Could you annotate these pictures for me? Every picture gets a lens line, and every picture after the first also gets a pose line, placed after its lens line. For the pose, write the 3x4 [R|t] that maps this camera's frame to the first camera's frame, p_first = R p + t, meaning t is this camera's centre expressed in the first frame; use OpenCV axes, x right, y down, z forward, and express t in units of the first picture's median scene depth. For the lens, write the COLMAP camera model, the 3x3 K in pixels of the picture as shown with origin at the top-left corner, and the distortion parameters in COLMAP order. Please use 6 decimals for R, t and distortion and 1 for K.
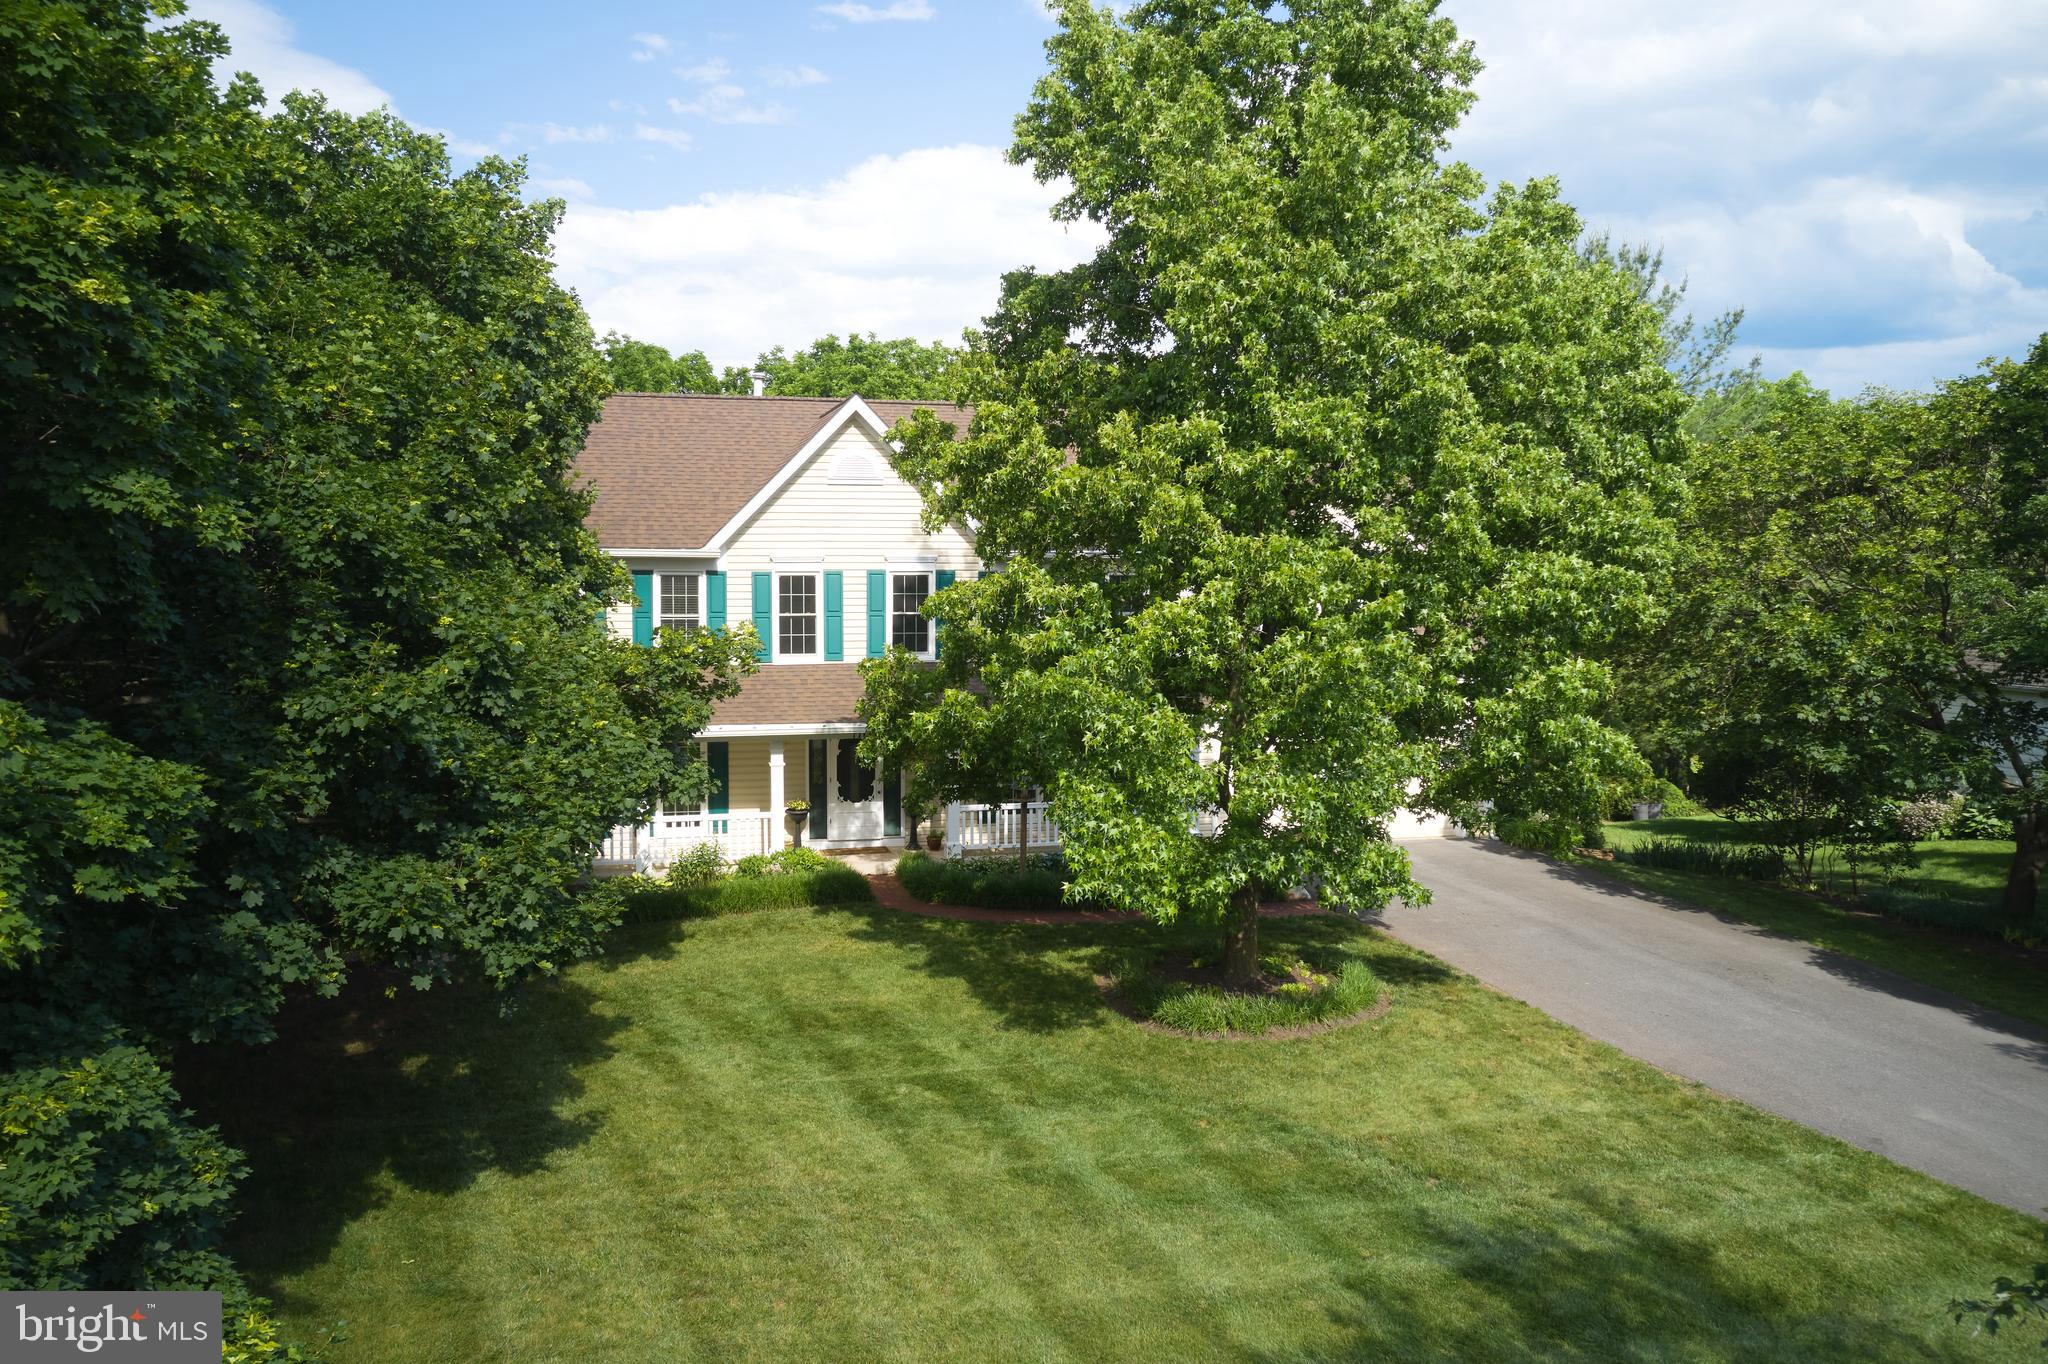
lens RADIAL K [[1633.3, 0, 1035.6], [0, 1633.3, 688.5], [0, 0, 1]] dist [0.005967, -0.008493]
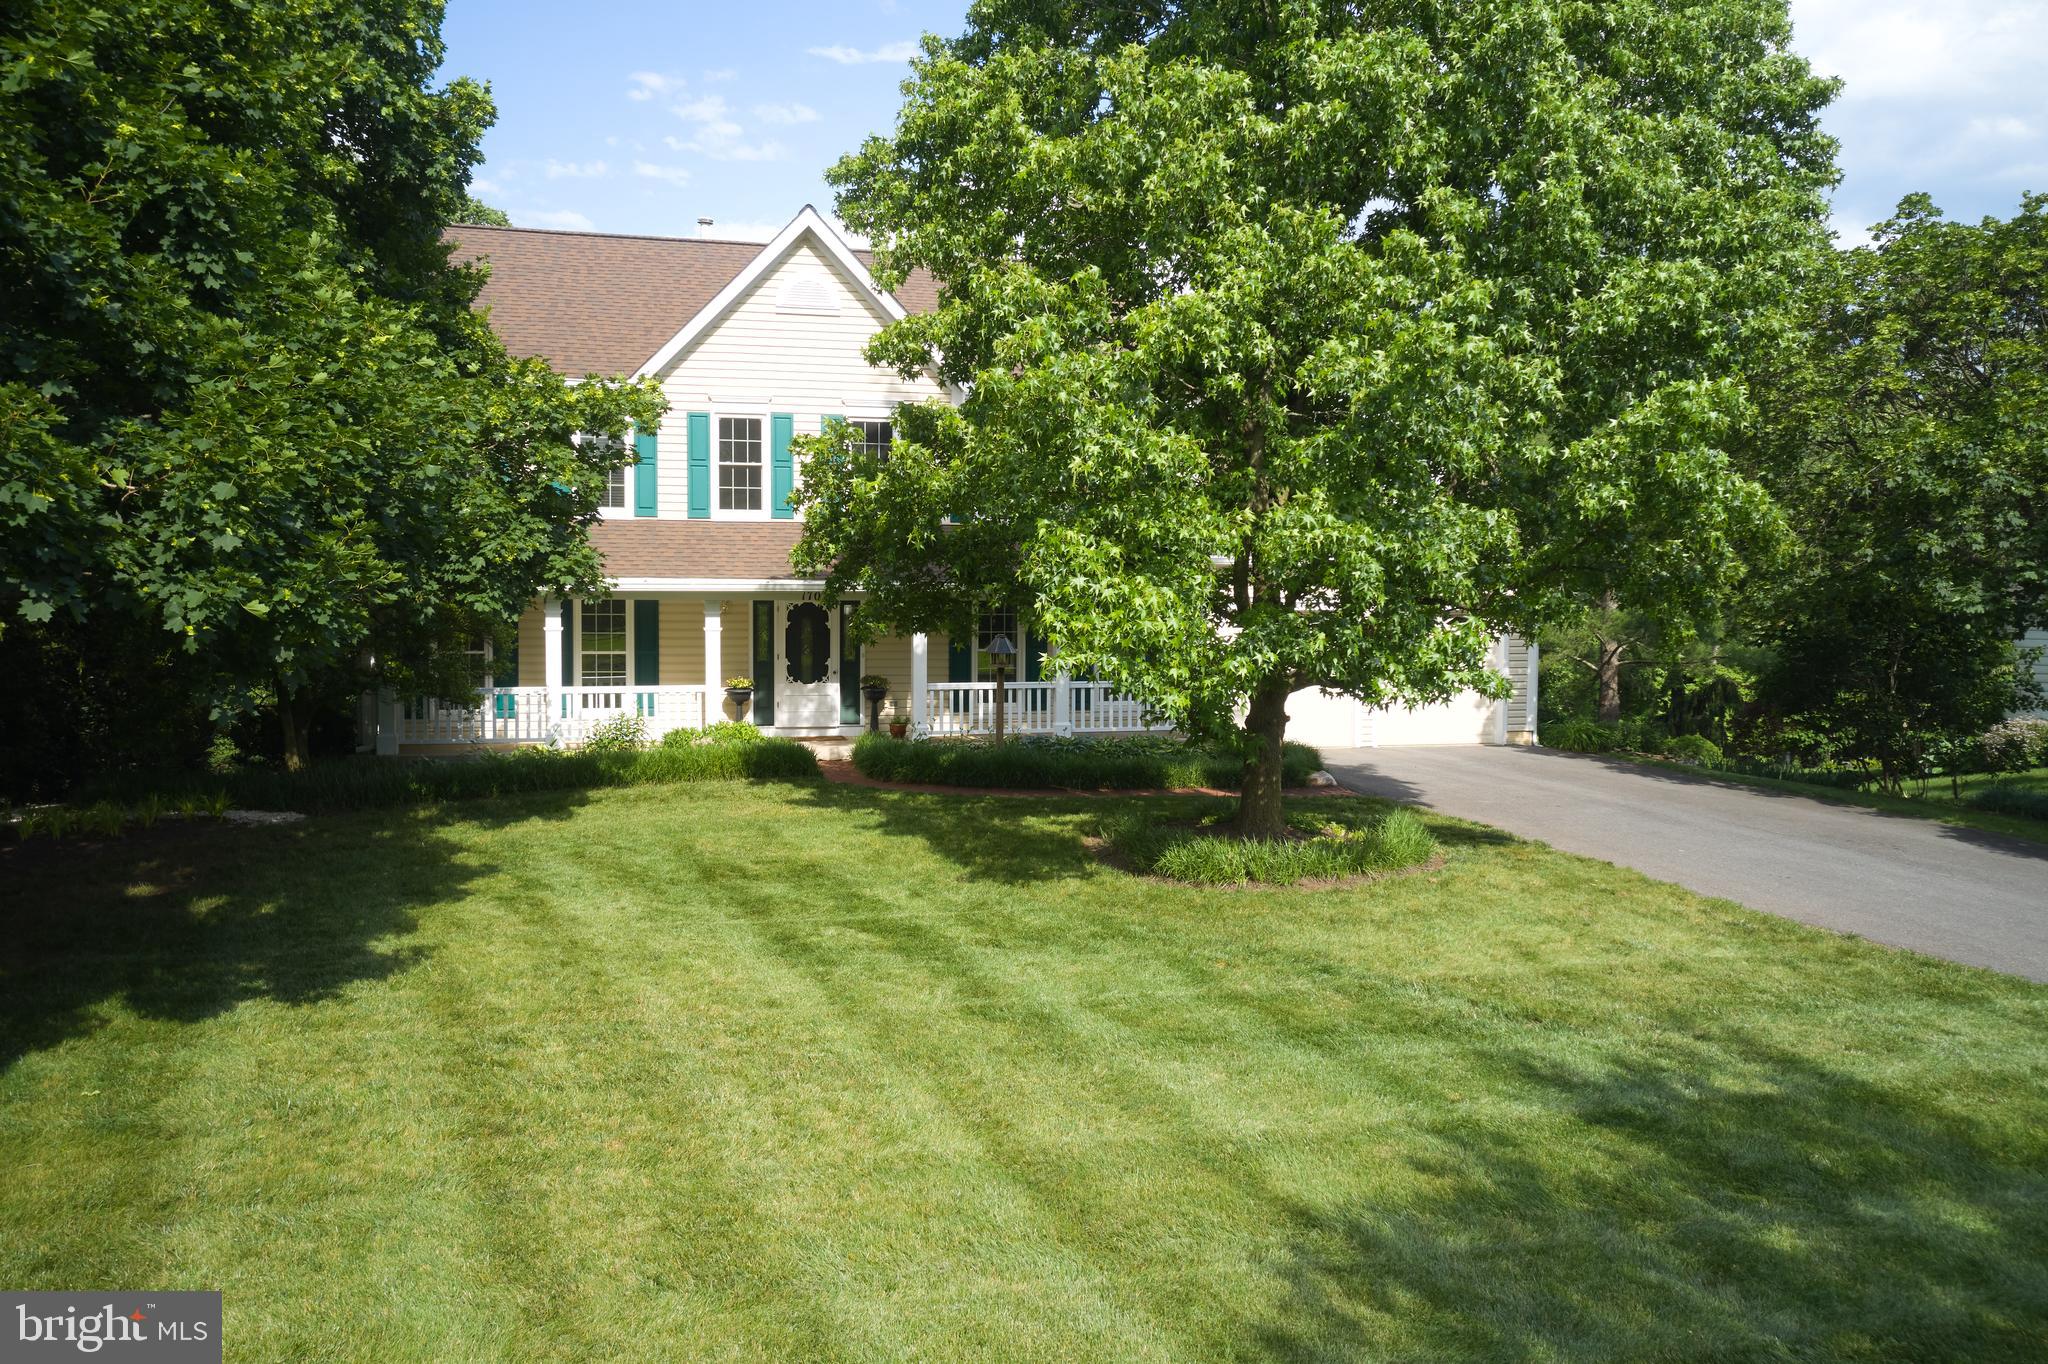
lens RADIAL K [[1633.3, 0, 1035.6], [0, 1633.3, 688.5], [0, 0, 1]] dist [0.005967, -0.008493]
pose [[0.999993, 0.002277, 0.003059, 0.012434], [-0.002229, 0.999878, -0.015468, 0.135189], [-0.003094, 0.015461, 0.999876, 0.214531]]
